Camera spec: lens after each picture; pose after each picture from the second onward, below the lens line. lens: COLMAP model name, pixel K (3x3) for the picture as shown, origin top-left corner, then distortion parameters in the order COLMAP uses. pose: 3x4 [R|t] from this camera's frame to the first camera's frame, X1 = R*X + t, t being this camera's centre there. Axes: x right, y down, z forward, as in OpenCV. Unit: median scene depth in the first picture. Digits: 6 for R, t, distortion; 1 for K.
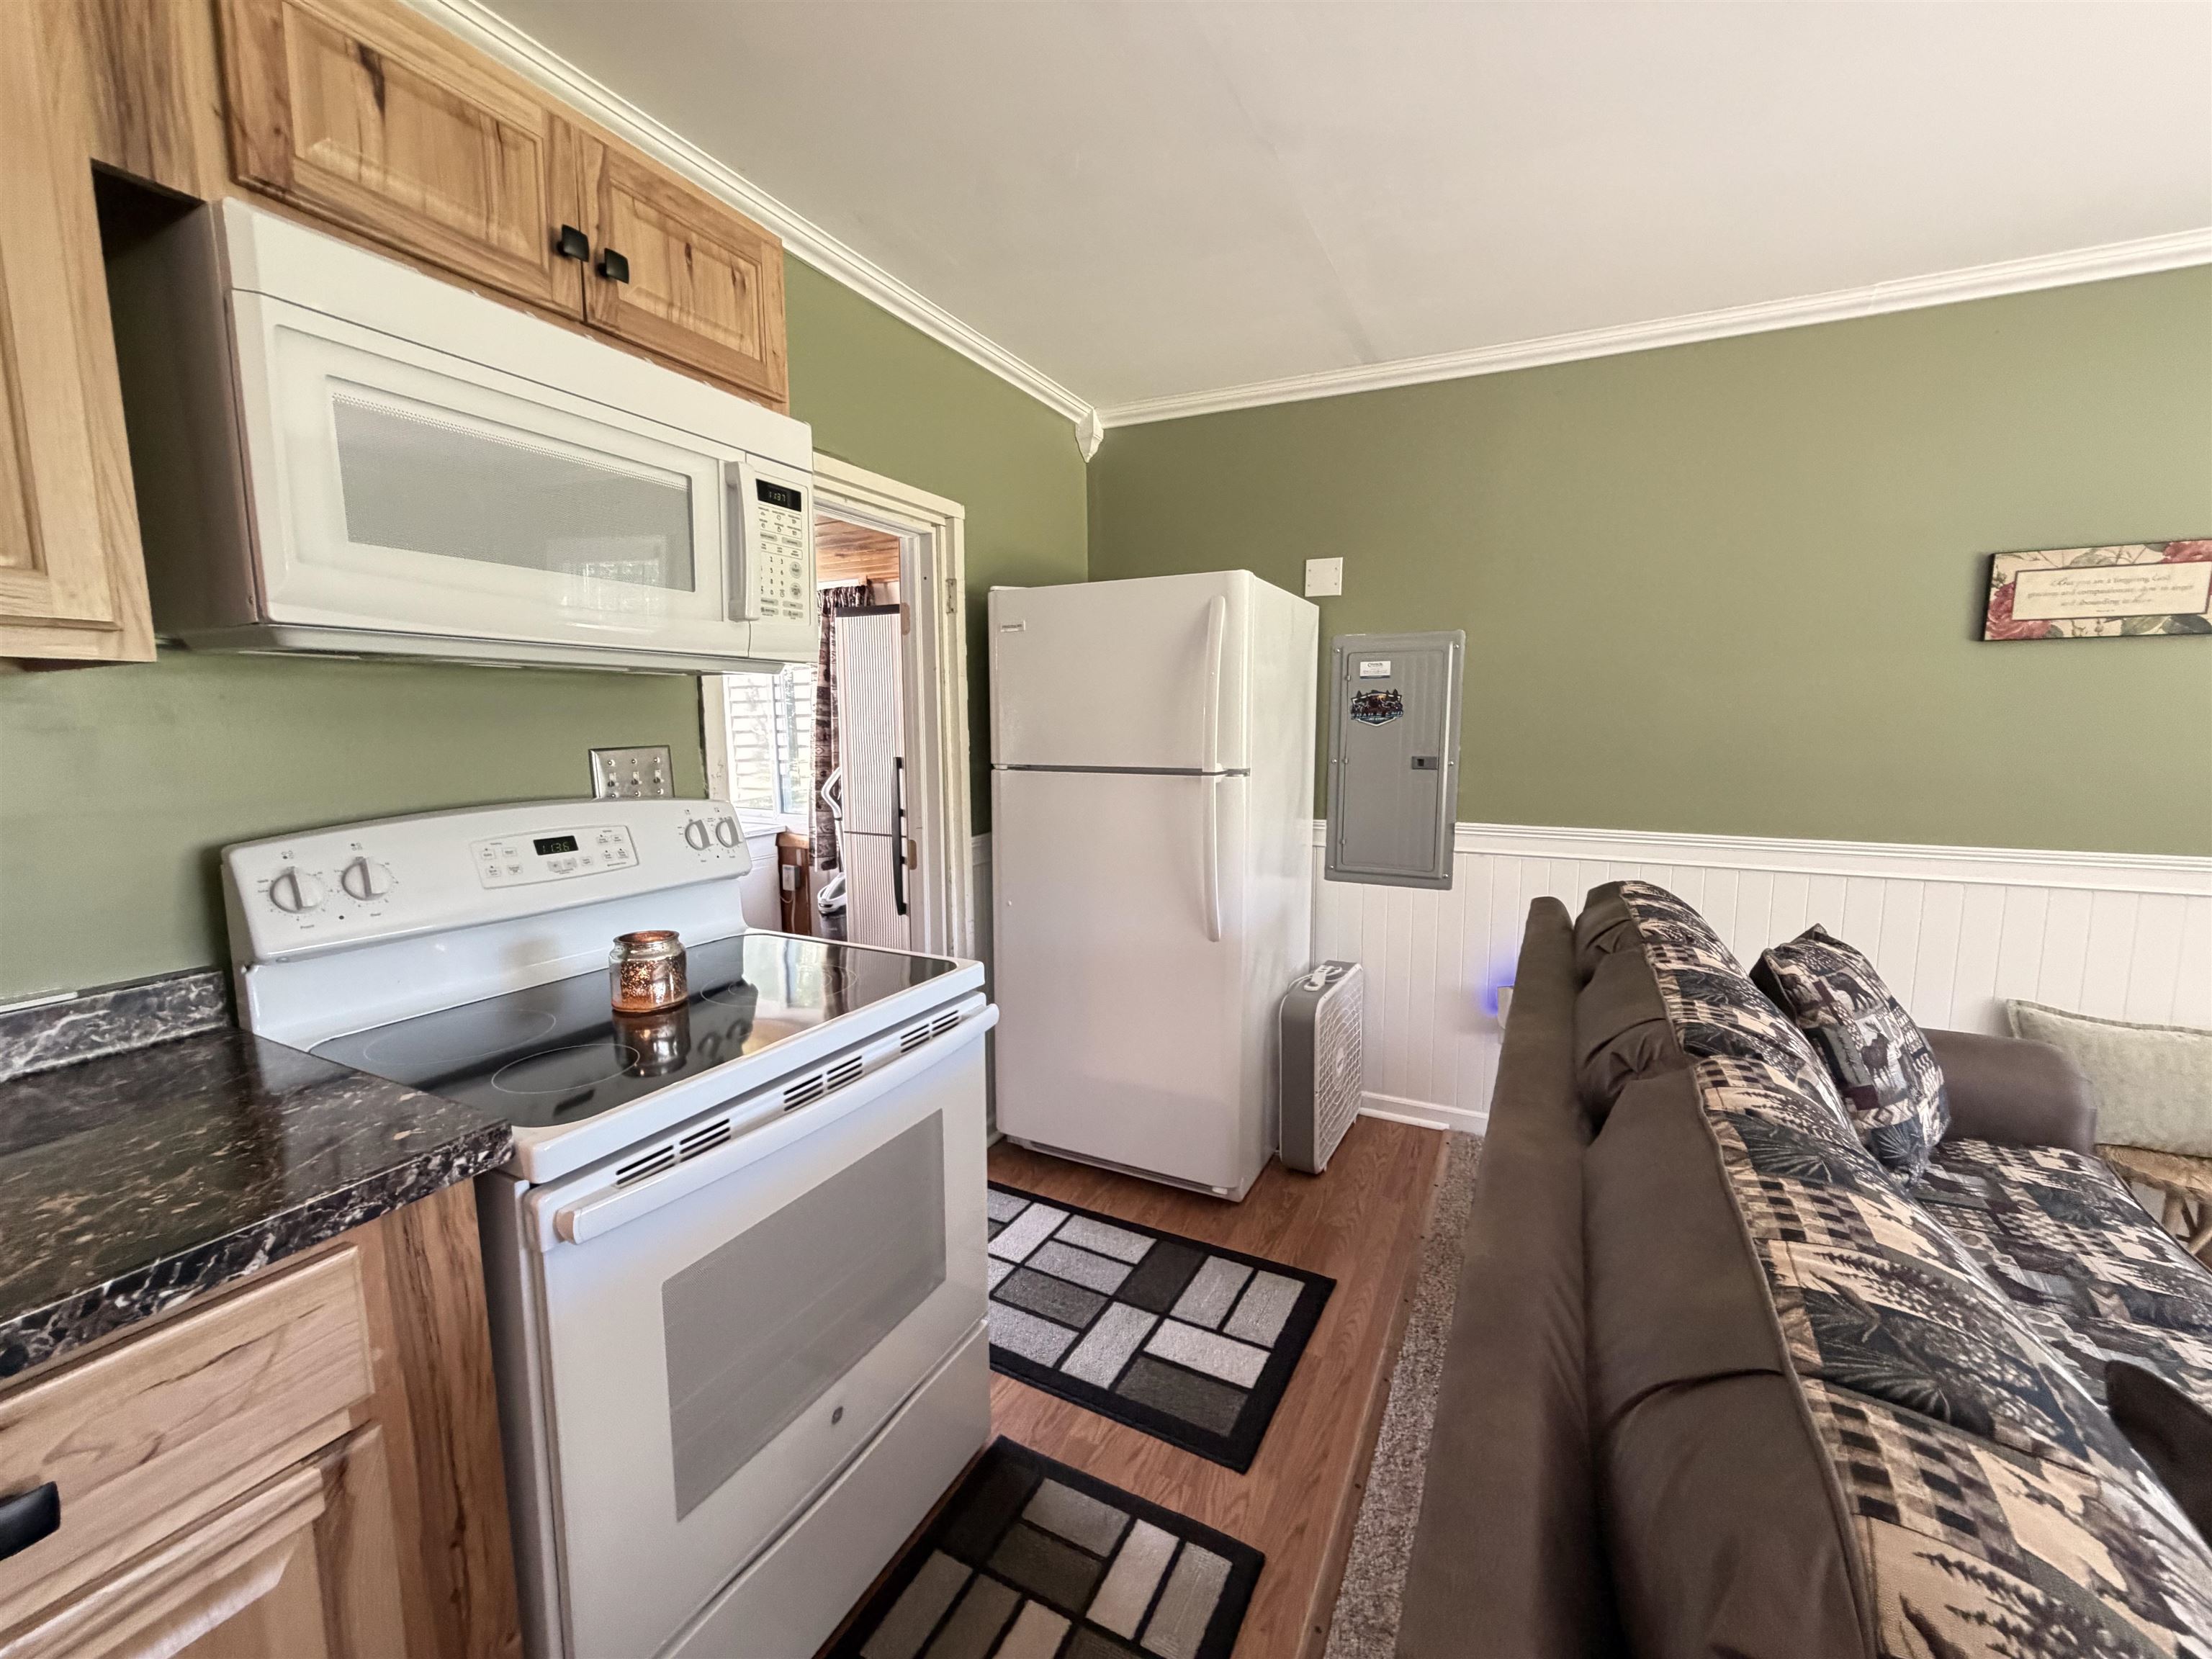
lens RADIAL K [[882.7, 0, 1100.0], [0, 882.7, 827.8], [0, 0, 1]] dist [-0.000040, 0.000006]
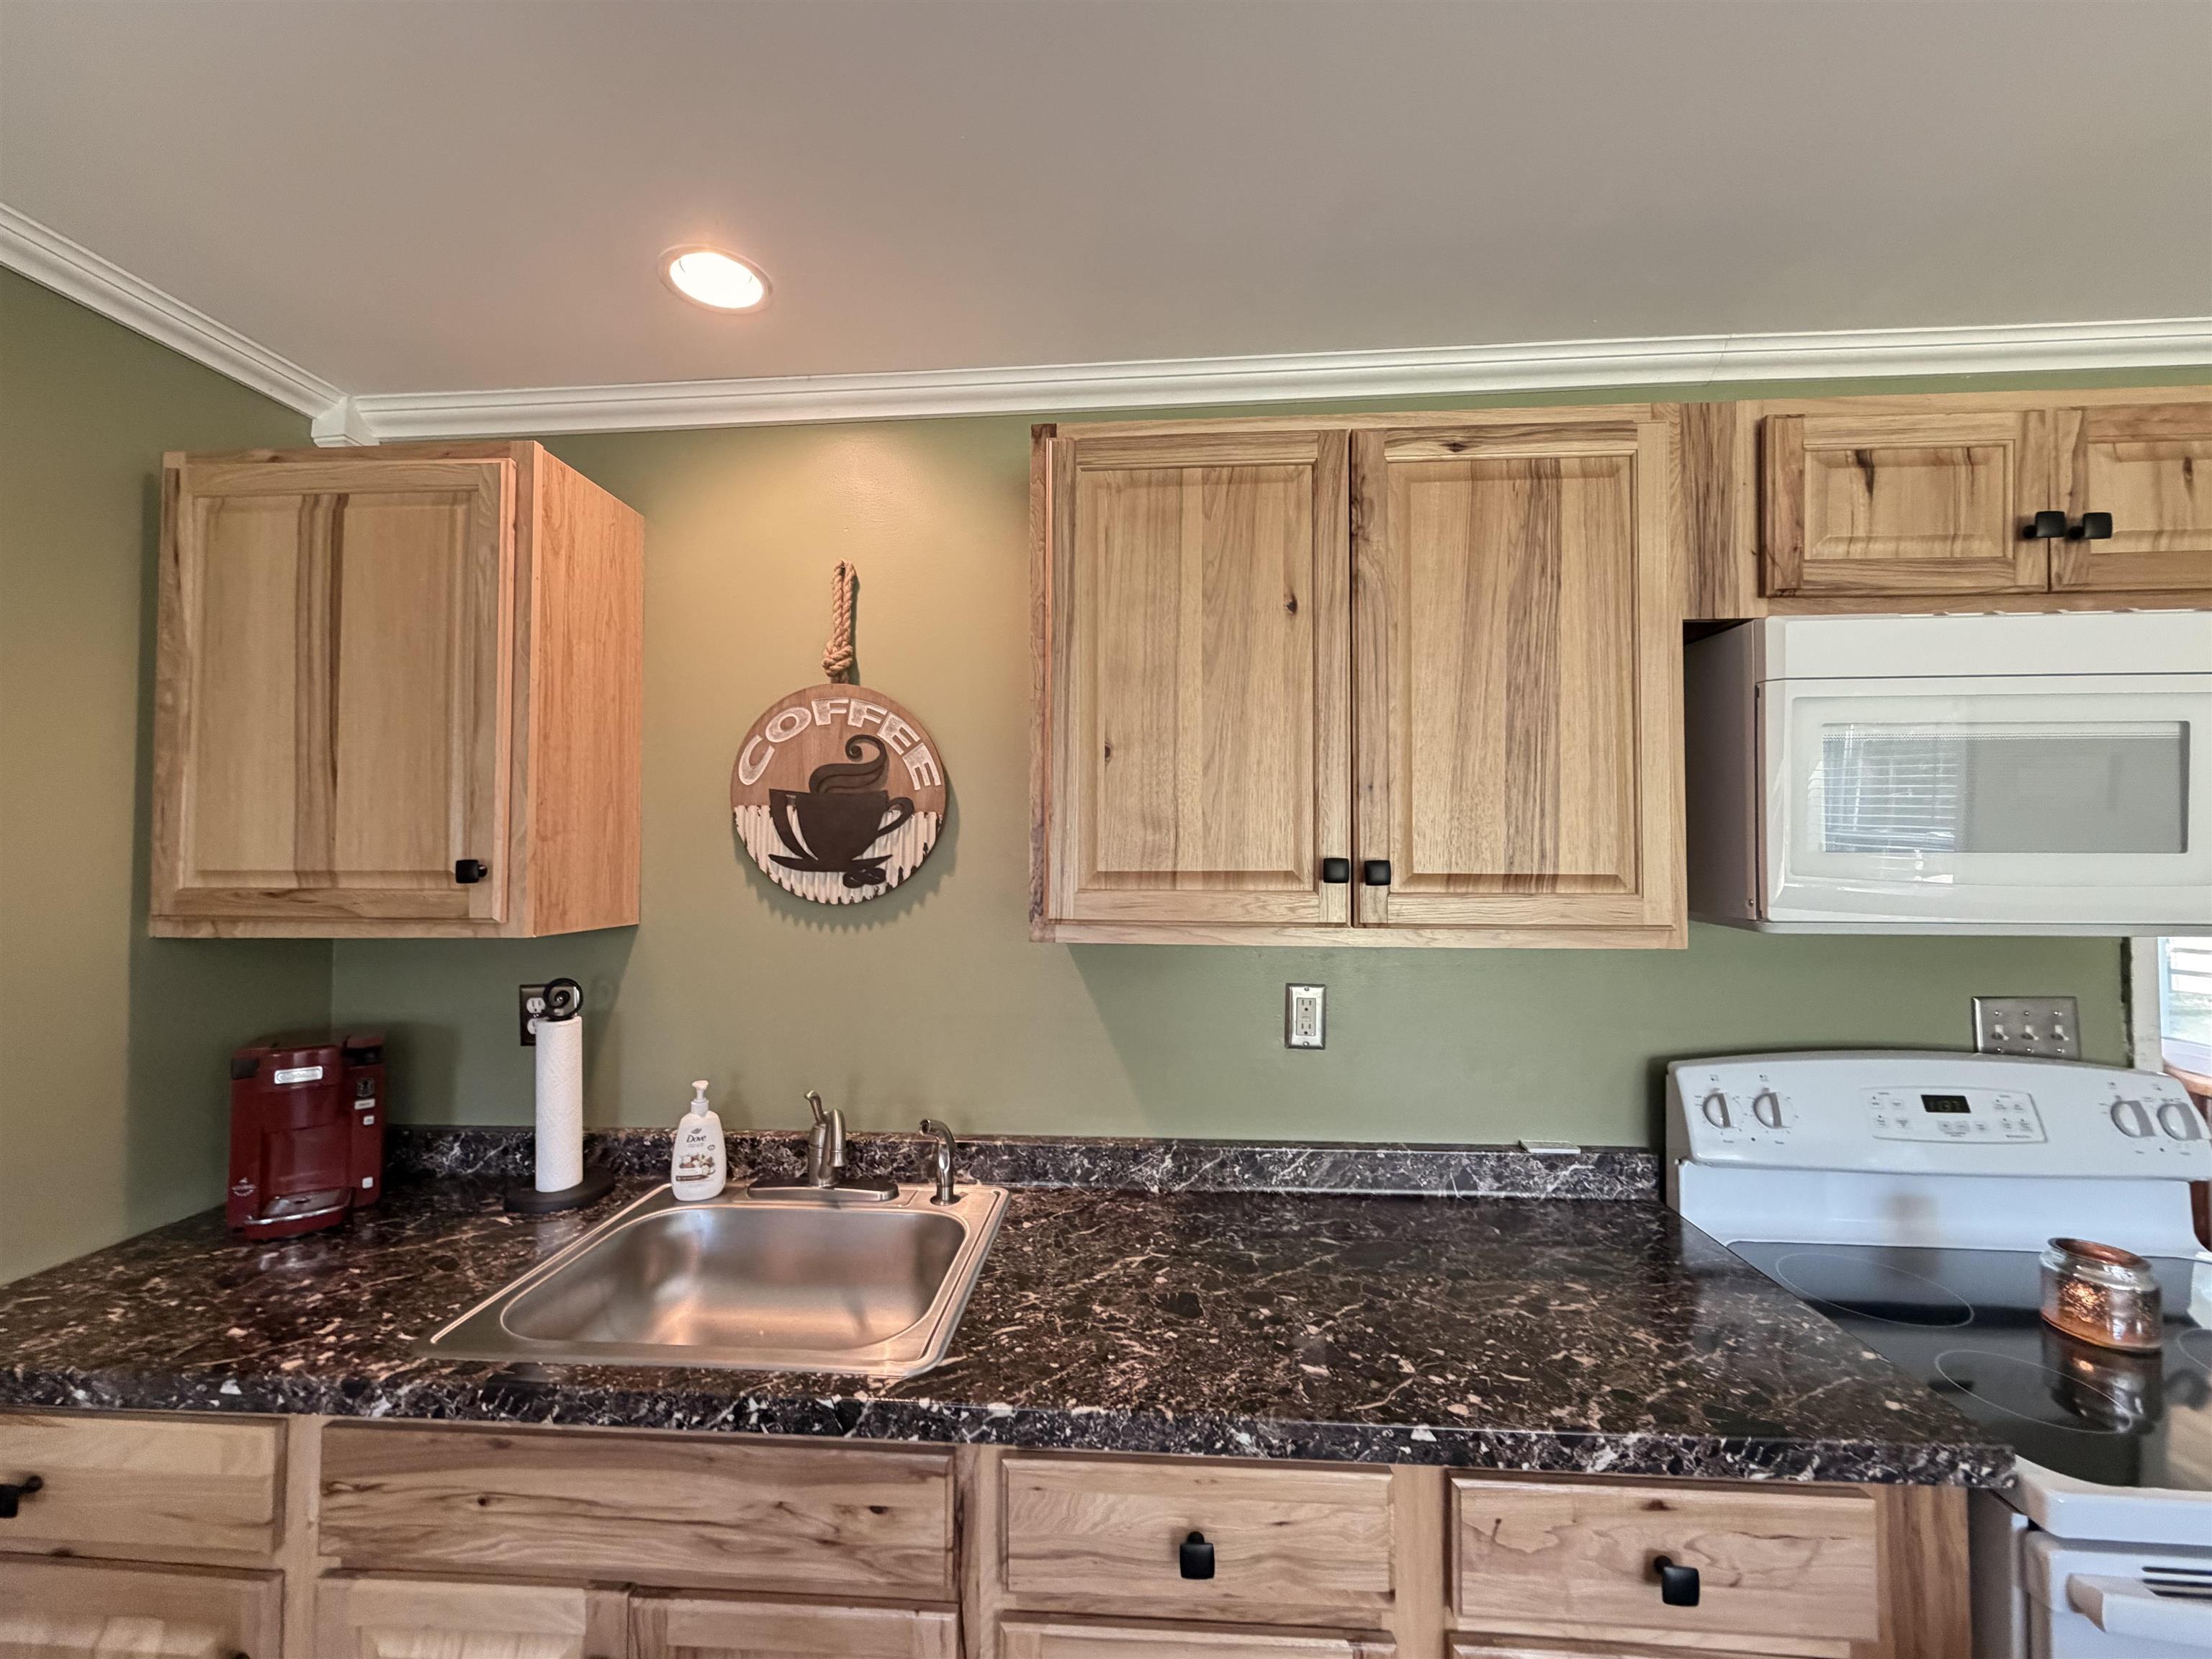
lens RADIAL K [[882.7, 0, 1100.0], [0, 882.7, 827.8], [0, 0, 1]] dist [-0.000040, 0.000006]
pose [[0.393958, -0.016474, -0.918981, -0.108534], [-0.114765, 0.991133, -0.066966, -0.134716], [0.911935, 0.131849, 0.388574, -0.322007]]
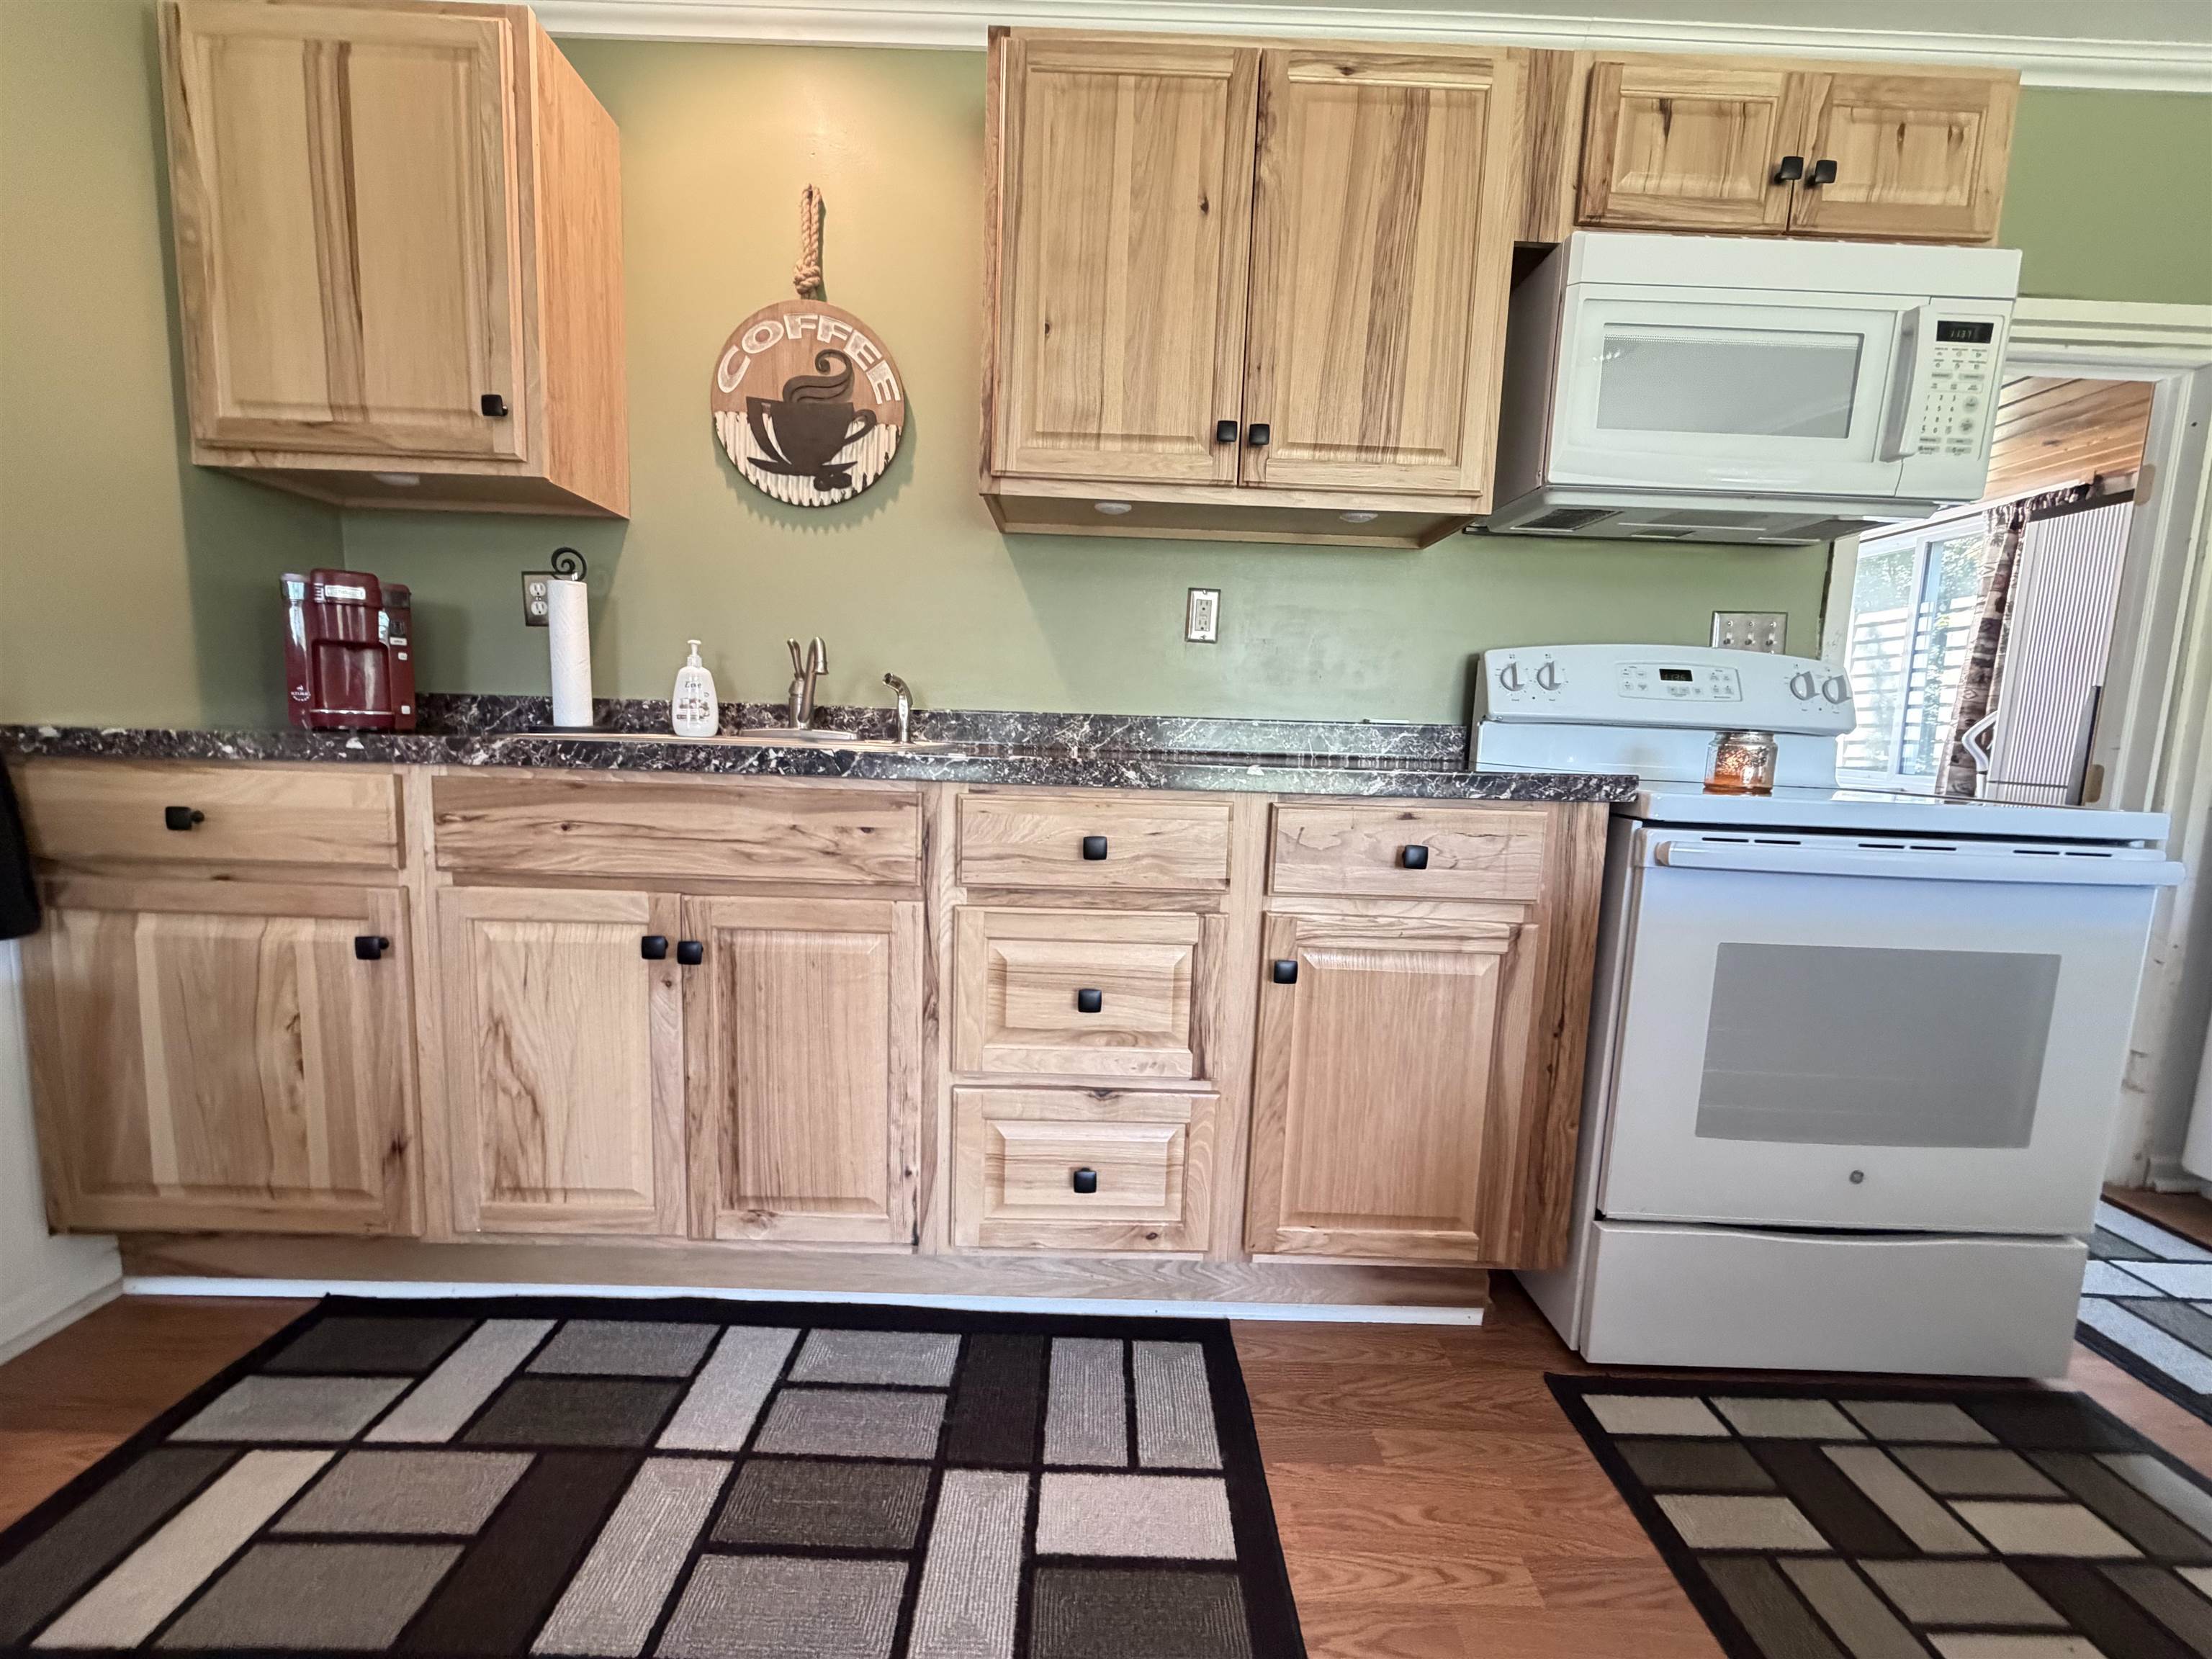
lens RADIAL K [[882.7, 0, 1100.0], [0, 882.7, 827.8], [0, 0, 1]] dist [-0.000040, 0.000006]
pose [[0.461962, 0.123821, -0.878214, 0.181061], [-0.145474, 0.987374, 0.062688, 0.344843], [0.874887, 0.098798, 0.474142, -0.384037]]
